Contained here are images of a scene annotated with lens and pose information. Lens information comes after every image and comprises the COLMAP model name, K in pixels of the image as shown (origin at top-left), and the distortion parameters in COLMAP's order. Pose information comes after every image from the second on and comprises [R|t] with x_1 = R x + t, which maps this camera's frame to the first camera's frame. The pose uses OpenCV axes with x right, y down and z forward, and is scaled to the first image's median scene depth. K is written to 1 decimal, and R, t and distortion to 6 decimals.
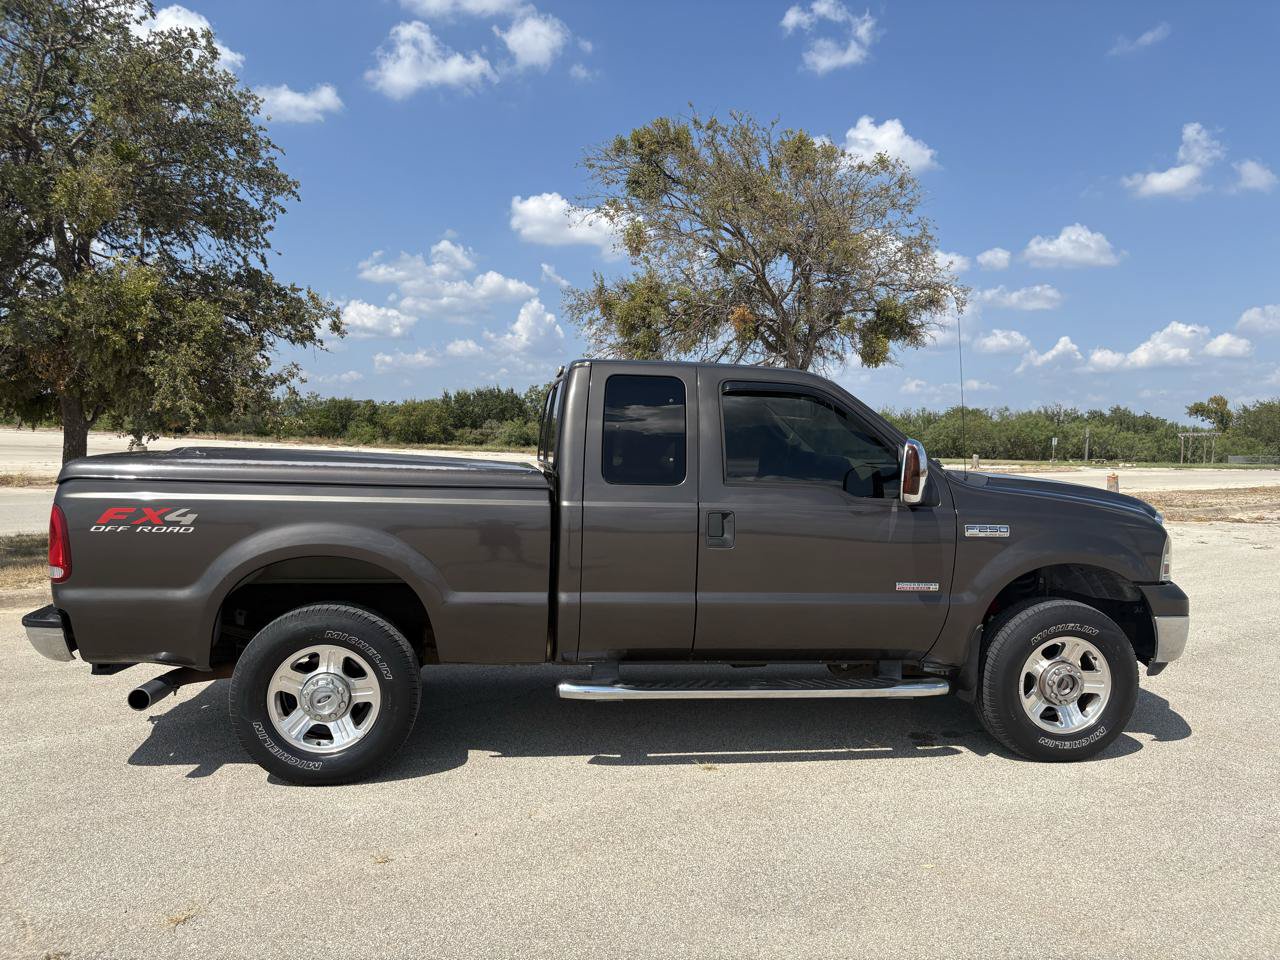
lens RADIAL K [[973.5, 0, 637.3], [0, 973.5, 483.0], [0, 0, 1]] dist [0.024271, -0.020501]
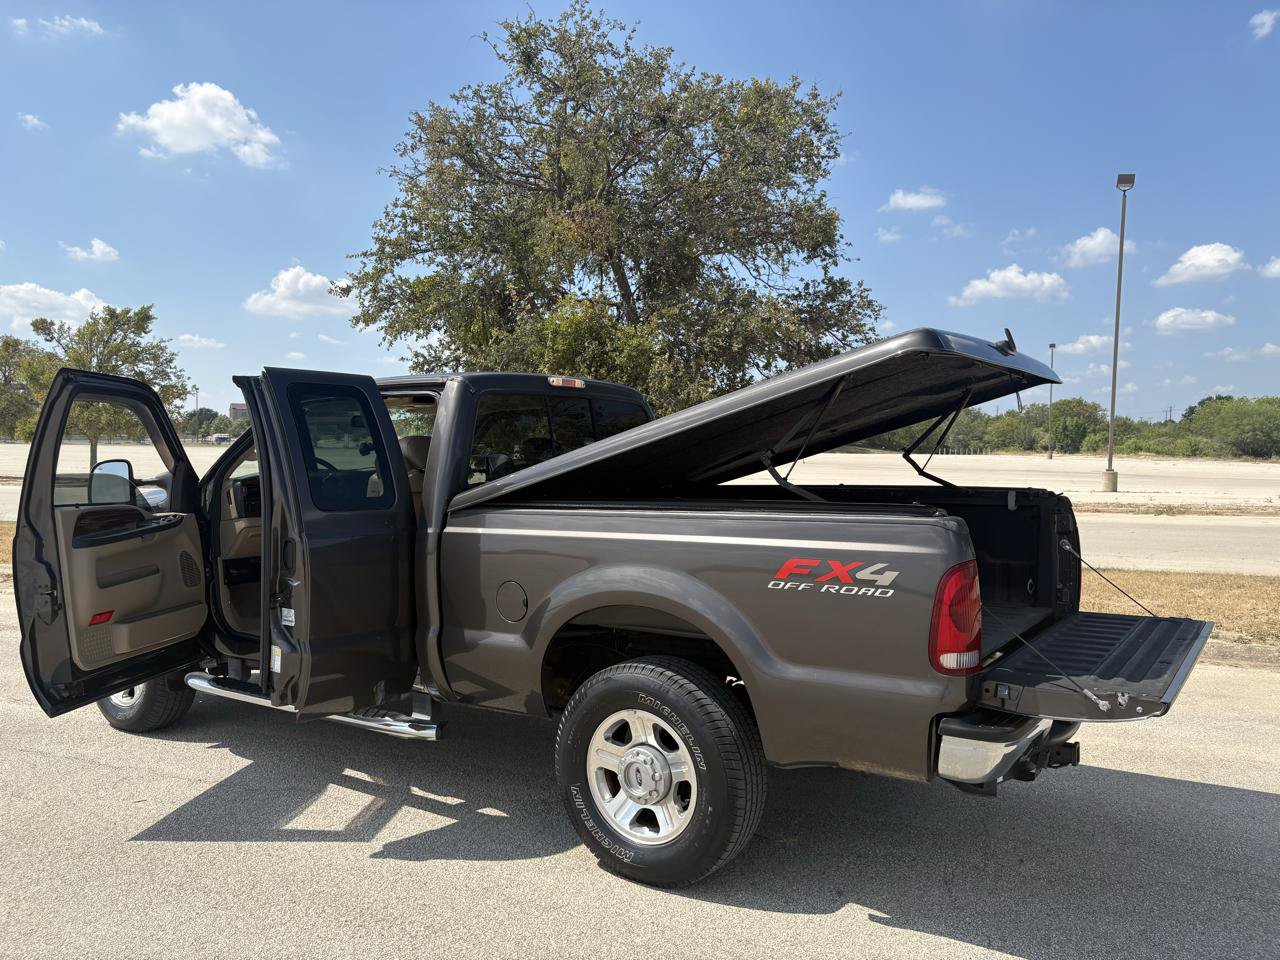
lens RADIAL K [[973.5, 0, 631.2], [0, 973.5, 479.0], [0, 0, 1]] dist [0.024271, -0.020501]
pose [[0.496976, 0.004766, -0.867751, 0.374089], [-0.030725, 0.999455, -0.012107, -0.015172], [0.867220, 0.032679, 0.496851, 0.461913]]
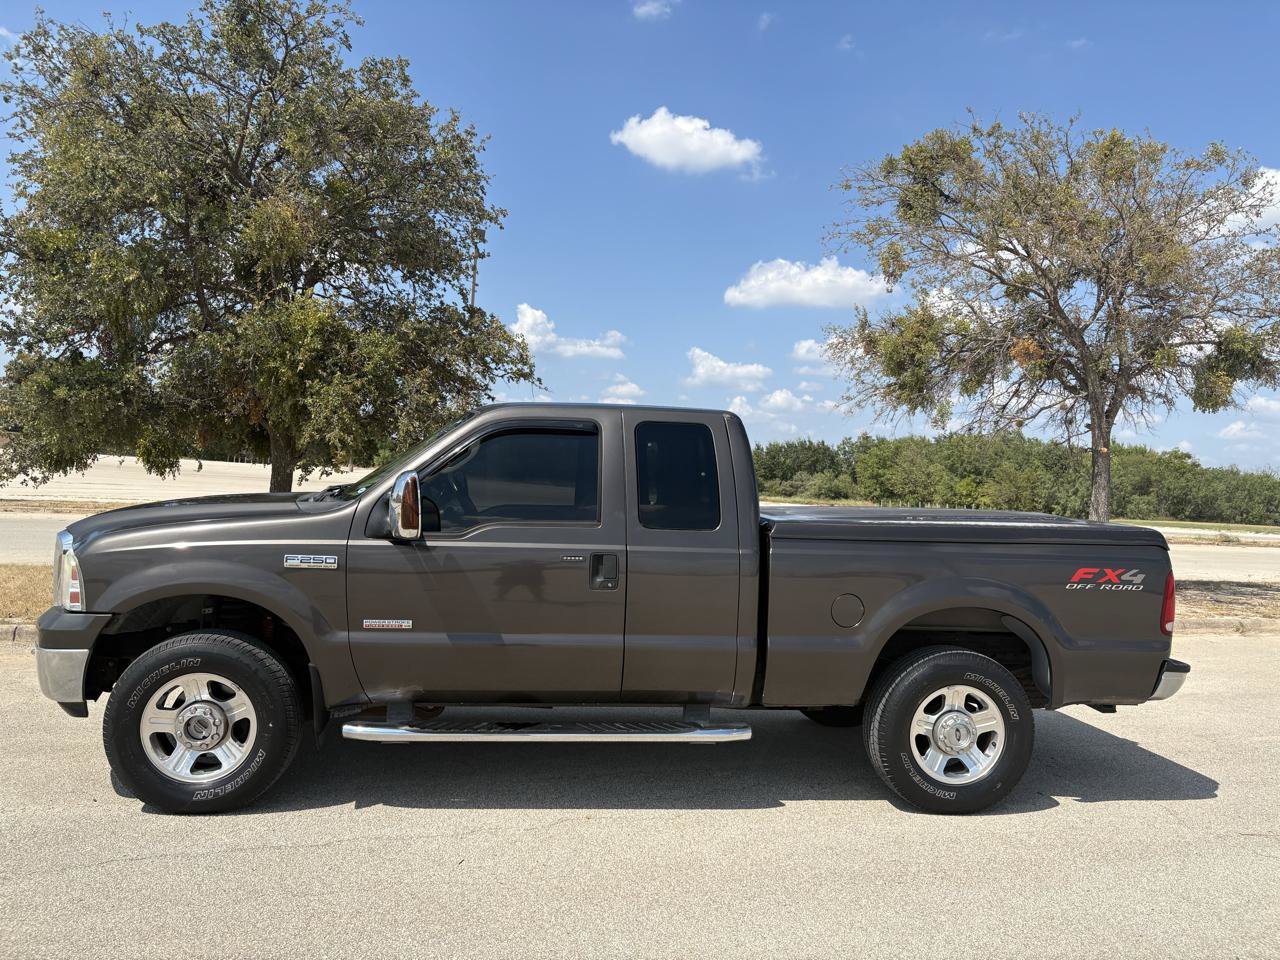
lens RADIAL K [[973.5, 0, 639.9], [0, 973.5, 480.0], [0, 0, 1]] dist [0.024271, -0.020501]
pose [[0.948130, 0.025375, -0.316869, 0.096217], [-0.043230, 0.997841, -0.049445, -0.005822], [0.314930, 0.060579, 0.947180, 0.165830]]
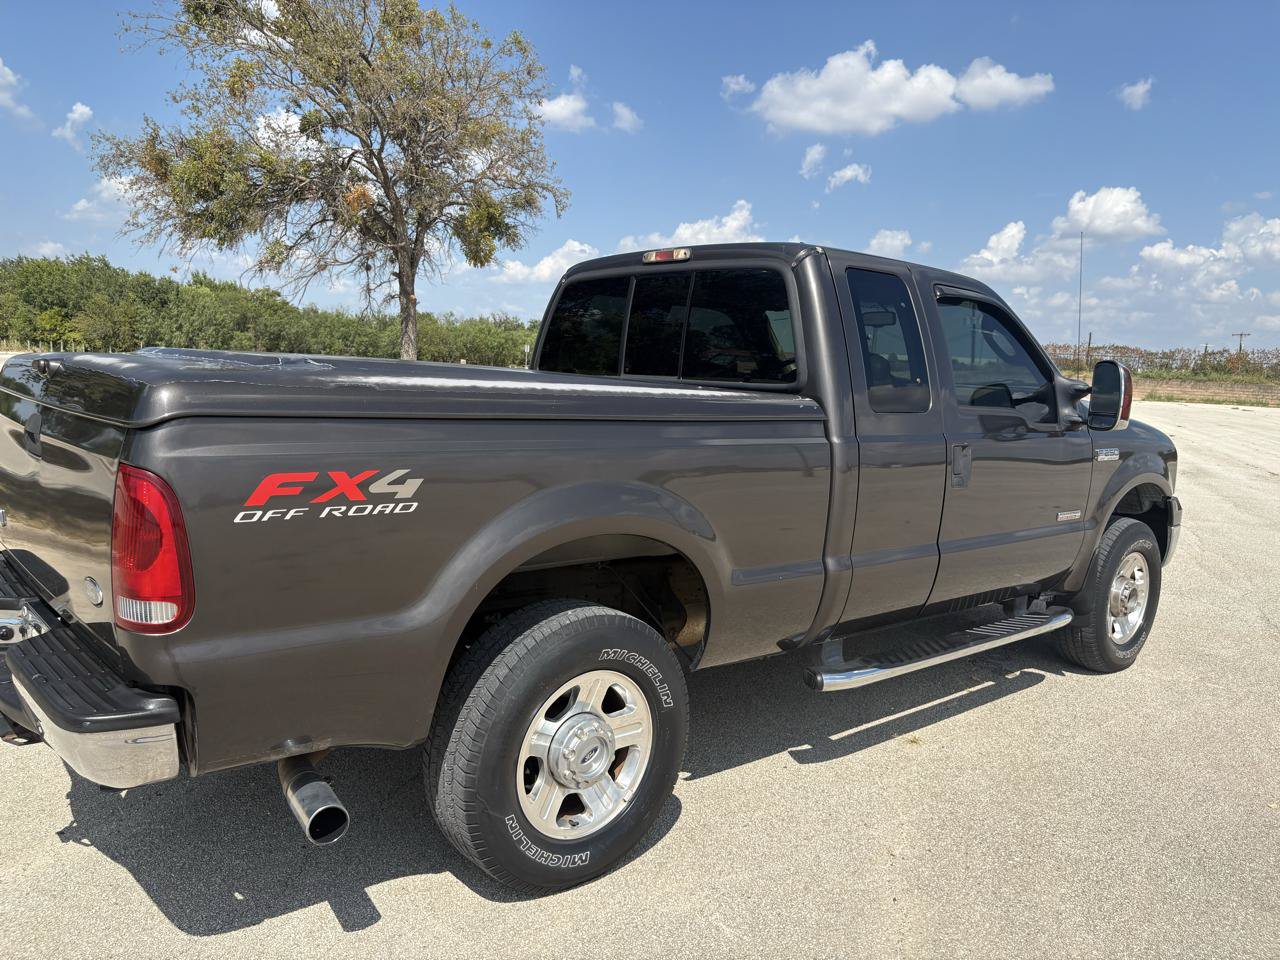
lens RADIAL K [[973.5, 0, 644.9], [0, 973.5, 487.3], [0, 0, 1]] dist [0.024271, -0.020501]
pose [[0.842275, -0.051281, 0.536603, -0.245956], [-0.004833, 0.994706, 0.102646, -0.007755], [-0.539026, -0.089050, 0.837568, 0.180695]]
